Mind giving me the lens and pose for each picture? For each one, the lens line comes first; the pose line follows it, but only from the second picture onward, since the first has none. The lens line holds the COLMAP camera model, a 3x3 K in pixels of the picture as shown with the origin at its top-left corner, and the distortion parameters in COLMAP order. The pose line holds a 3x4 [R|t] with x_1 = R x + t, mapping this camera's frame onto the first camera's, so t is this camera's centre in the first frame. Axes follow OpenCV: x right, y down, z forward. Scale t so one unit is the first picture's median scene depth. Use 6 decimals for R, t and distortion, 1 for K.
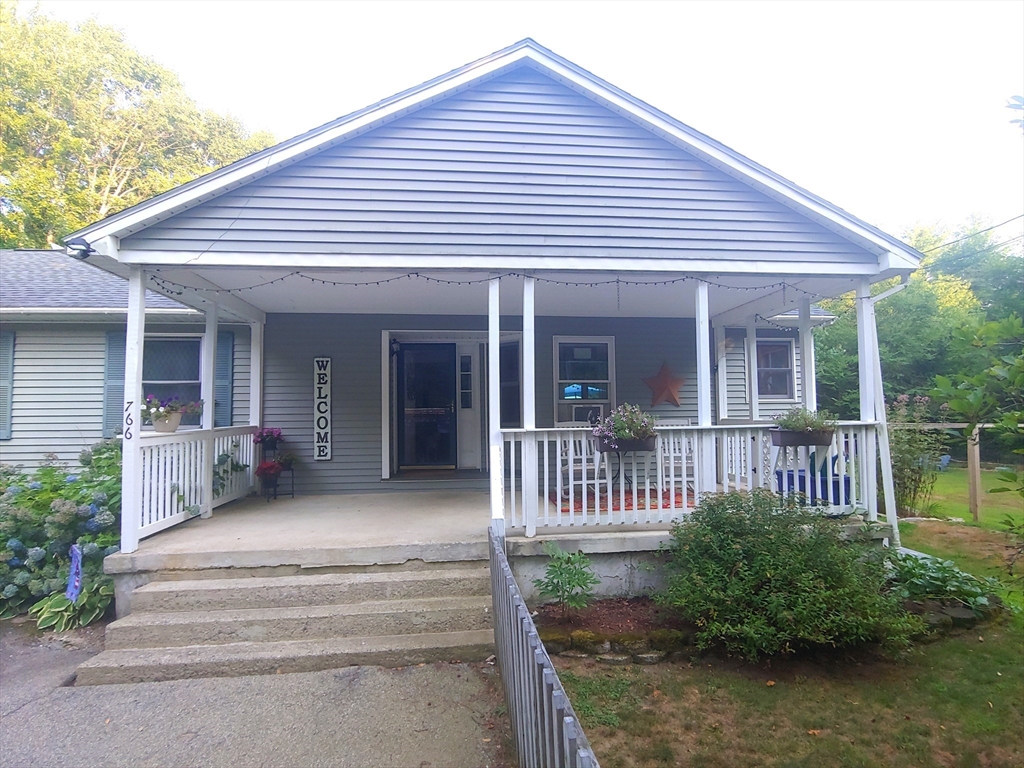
lens RADIAL K [[516.1, 0, 519.9], [0, 516.1, 390.7], [0, 0, 1]] dist [0.002789, -0.014173]
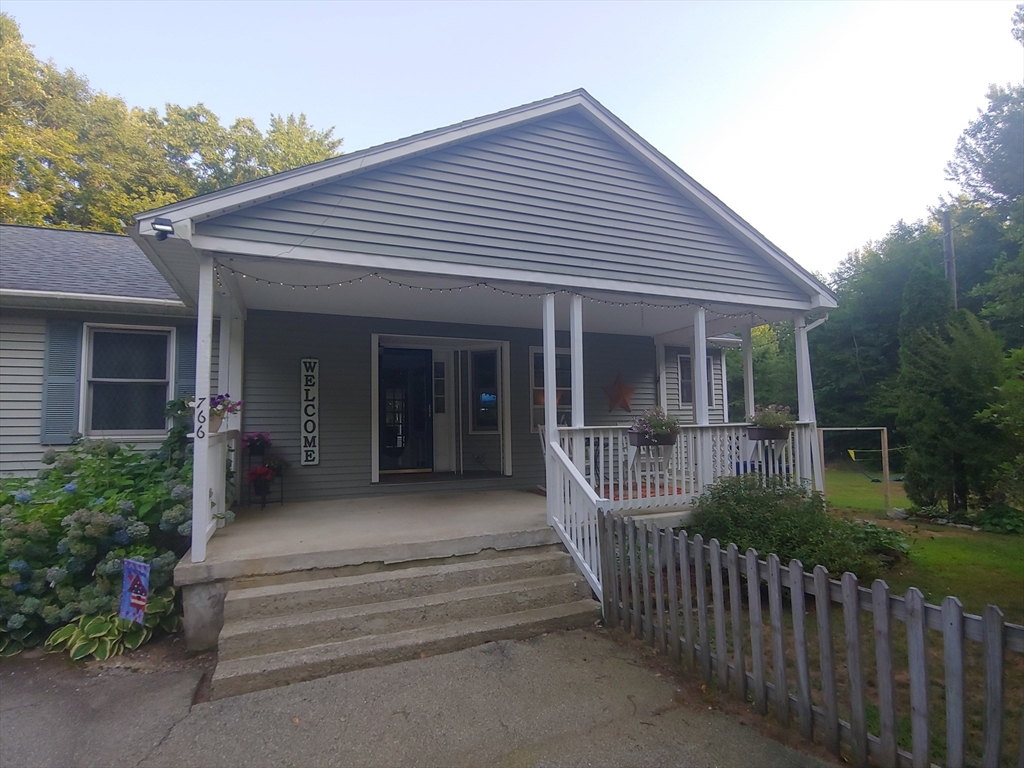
lens RADIAL K [[518.8, 0, 510.0], [0, 518.8, 391.3], [0, 0, 1]] dist [-0.013536, -0.000278]
pose [[0.957494, 0.016679, 0.287972, -0.410771], [-0.010281, 0.999666, -0.023715, 0.021647], [-0.288271, 0.019747, 0.957345, -0.043782]]
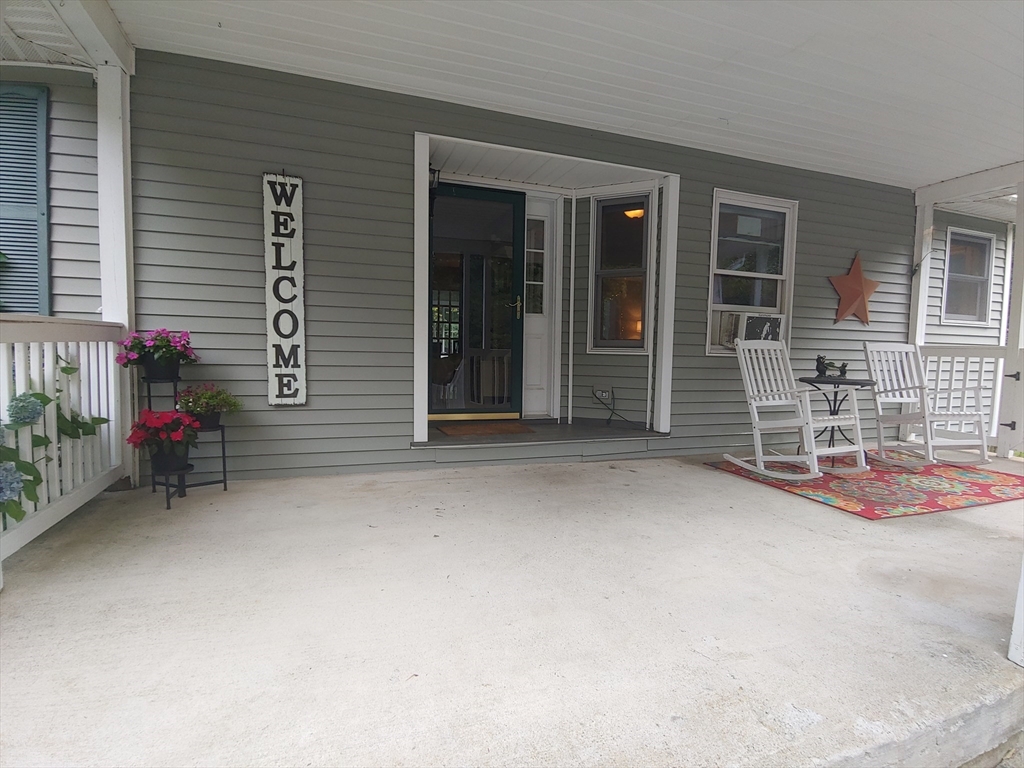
lens RADIAL K [[501.7, 0, 512.0], [0, 501.7, 384.0], [0, 0, 1]] dist [0.001826, -0.015095]
pose [[0.972039, 0.014876, 0.234348, -0.393856], [-0.042621, 0.992592, 0.113776, 0.075802], [-0.230920, -0.120583, 0.965472, 0.704496]]
